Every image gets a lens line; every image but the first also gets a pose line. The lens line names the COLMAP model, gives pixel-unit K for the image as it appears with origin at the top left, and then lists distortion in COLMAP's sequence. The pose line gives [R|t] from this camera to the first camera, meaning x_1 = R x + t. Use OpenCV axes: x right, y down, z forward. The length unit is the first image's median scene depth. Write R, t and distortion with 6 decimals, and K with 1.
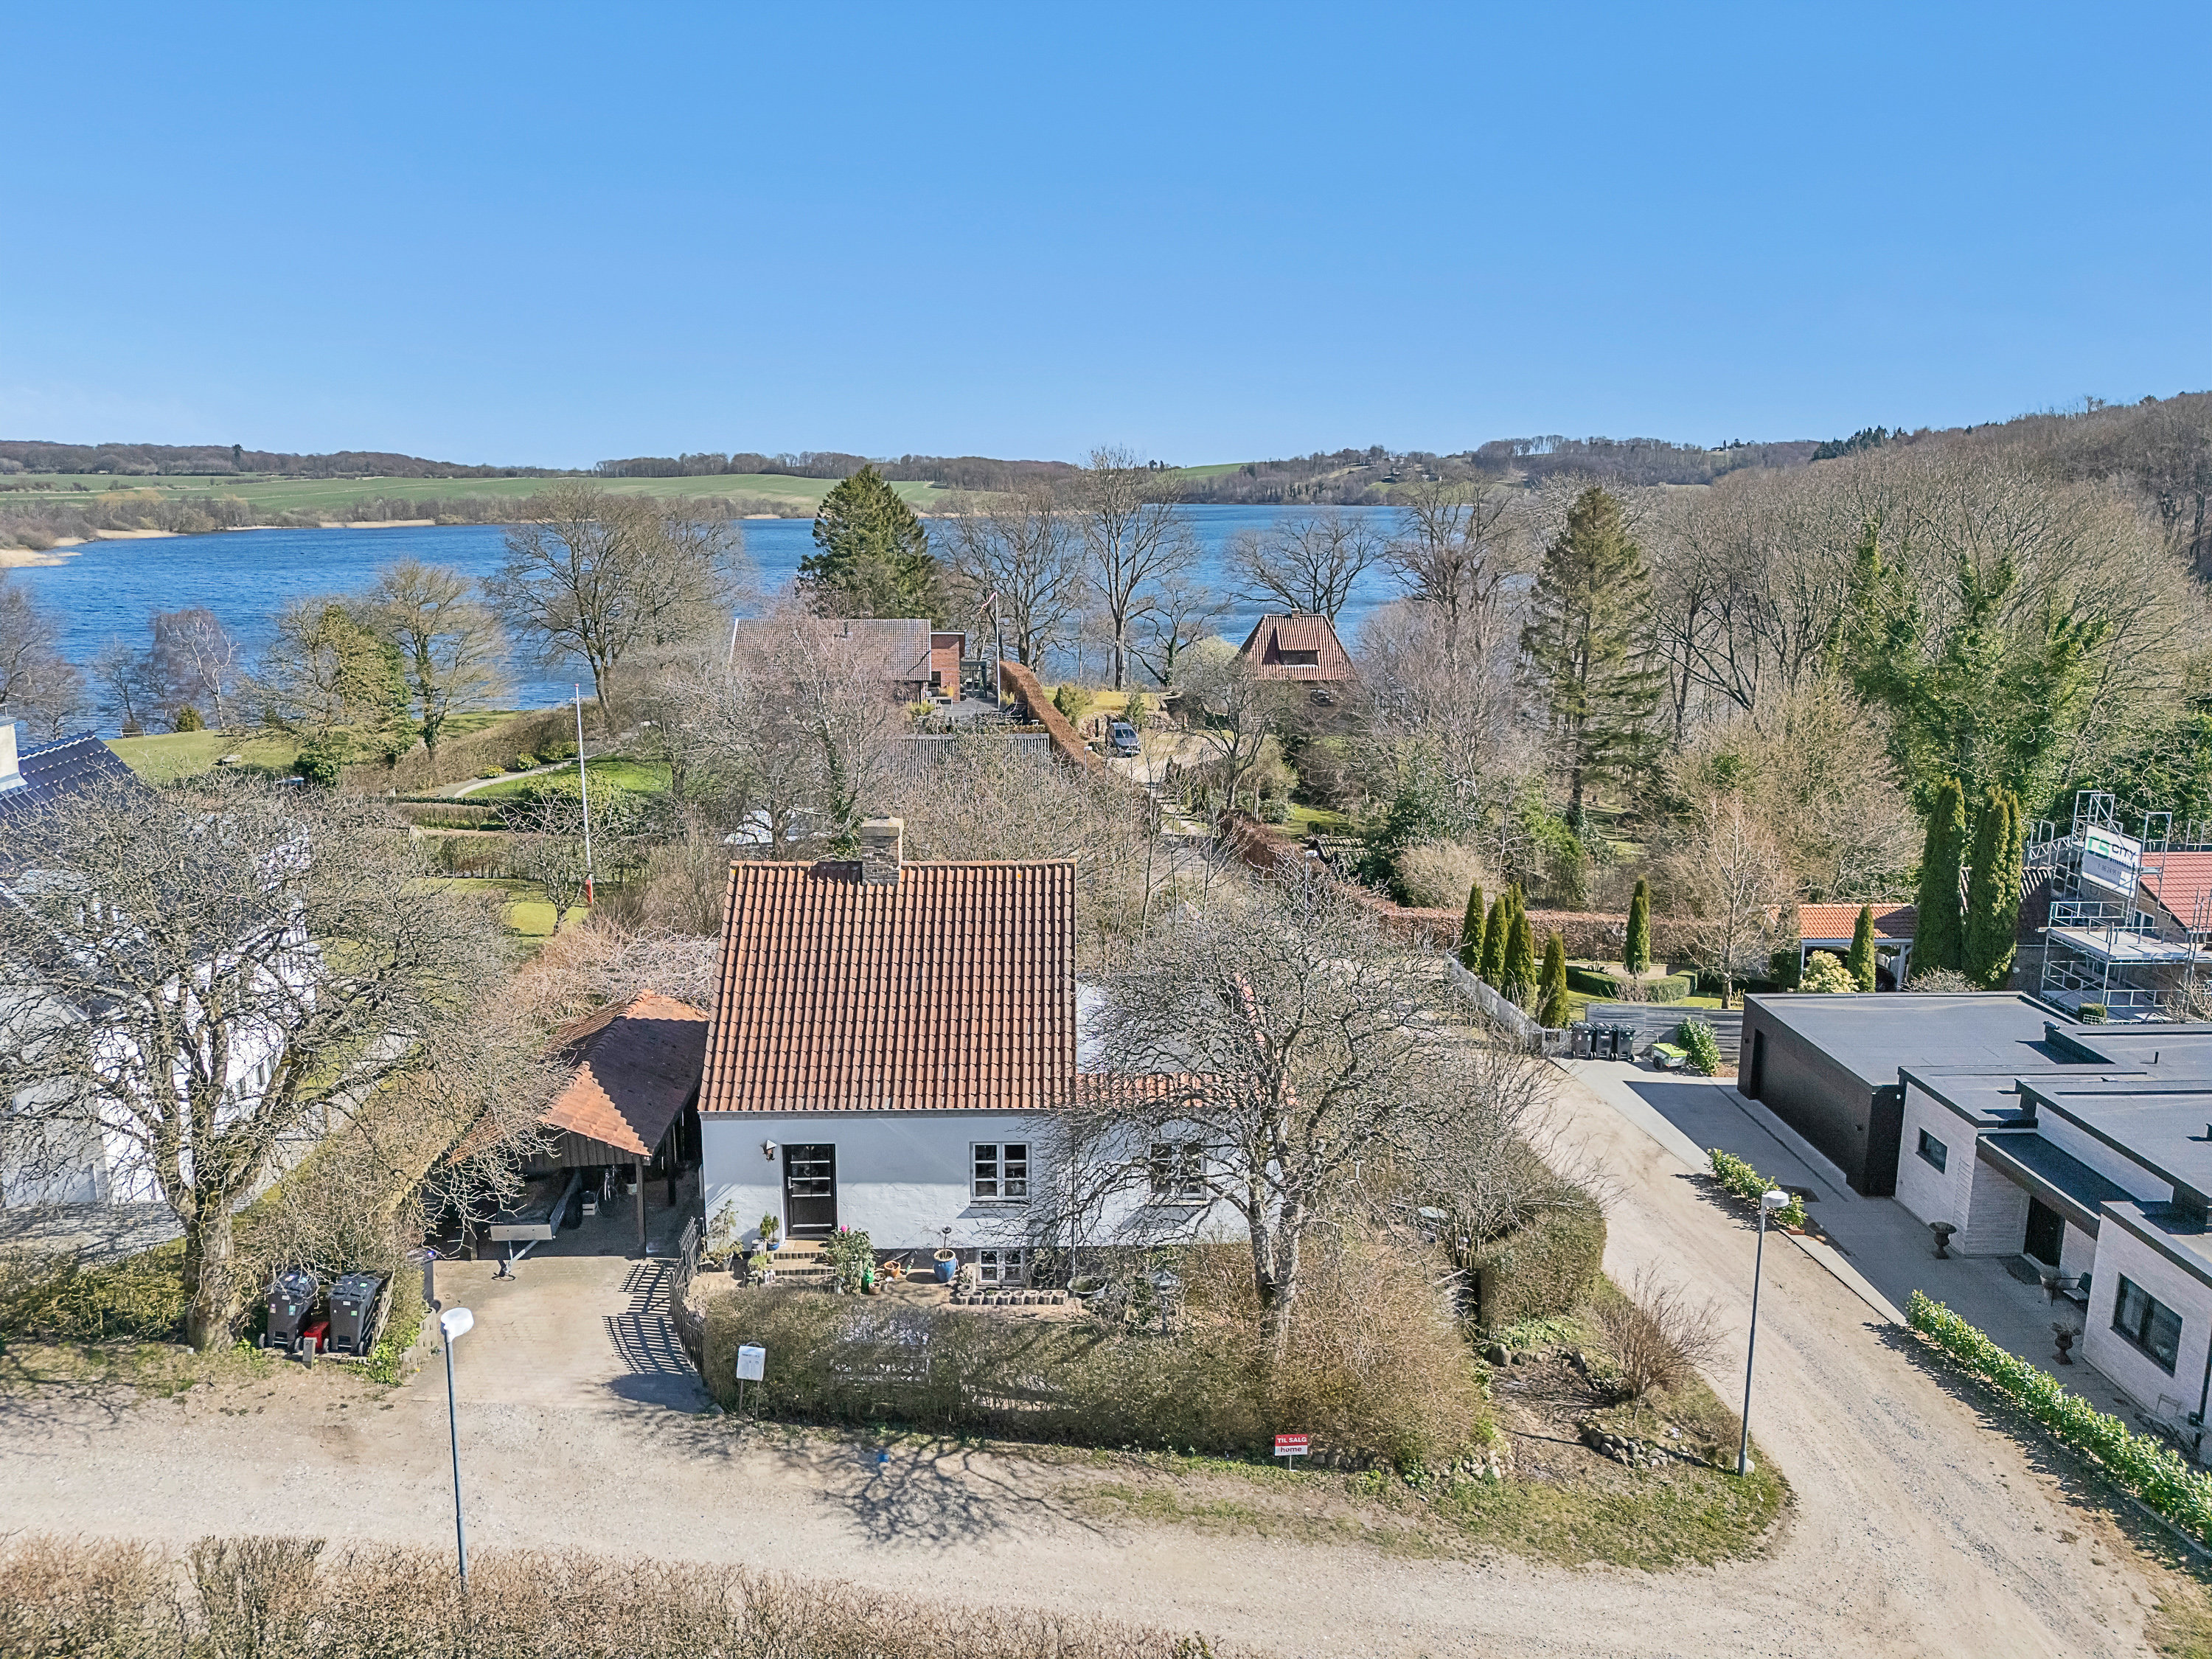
lens RADIAL K [[1649.4, 0, 1104.8], [0, 1649.4, 827.9], [0, 0, 1]] dist [0.086014, -0.086180]
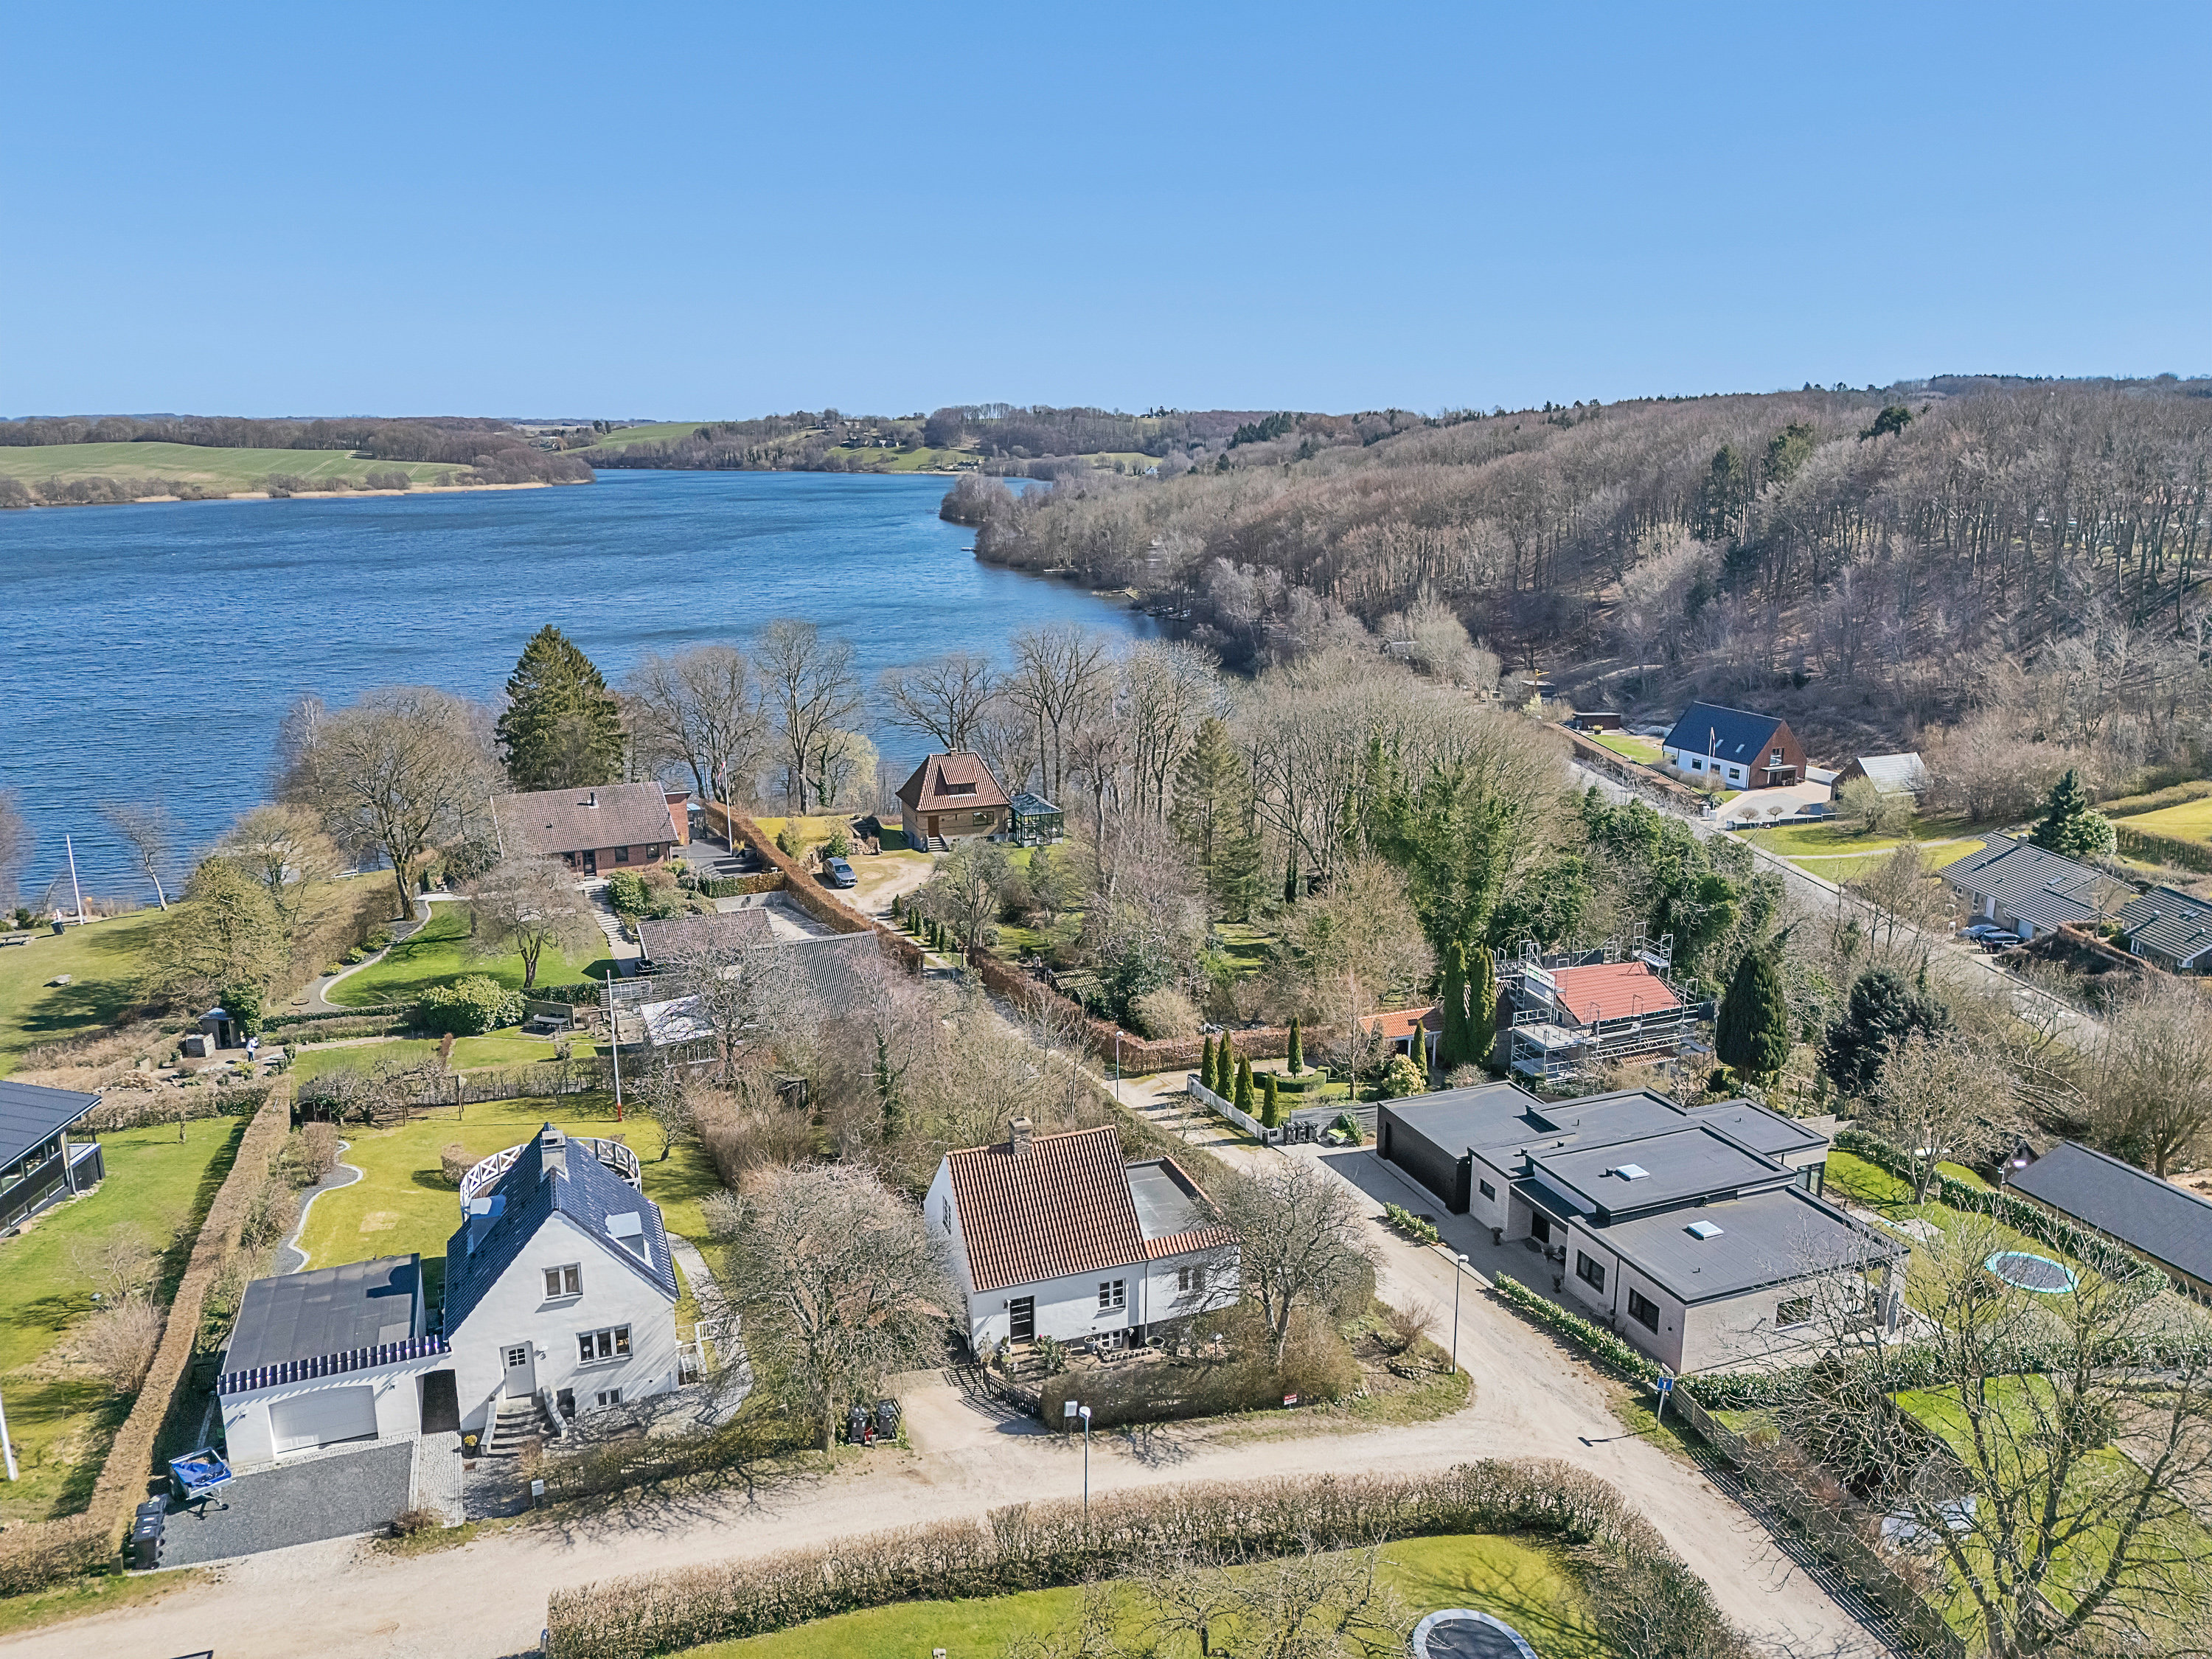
lens RADIAL K [[1649.4, 0, 1104.8], [0, 1649.4, 827.9], [0, 0, 1]] dist [0.086014, -0.086180]
pose [[0.947328, -0.084496, 0.308918, -0.499004], [0.074499, 0.996248, 0.044037, -0.347997], [-0.311480, -0.018703, 0.950069, -0.710563]]
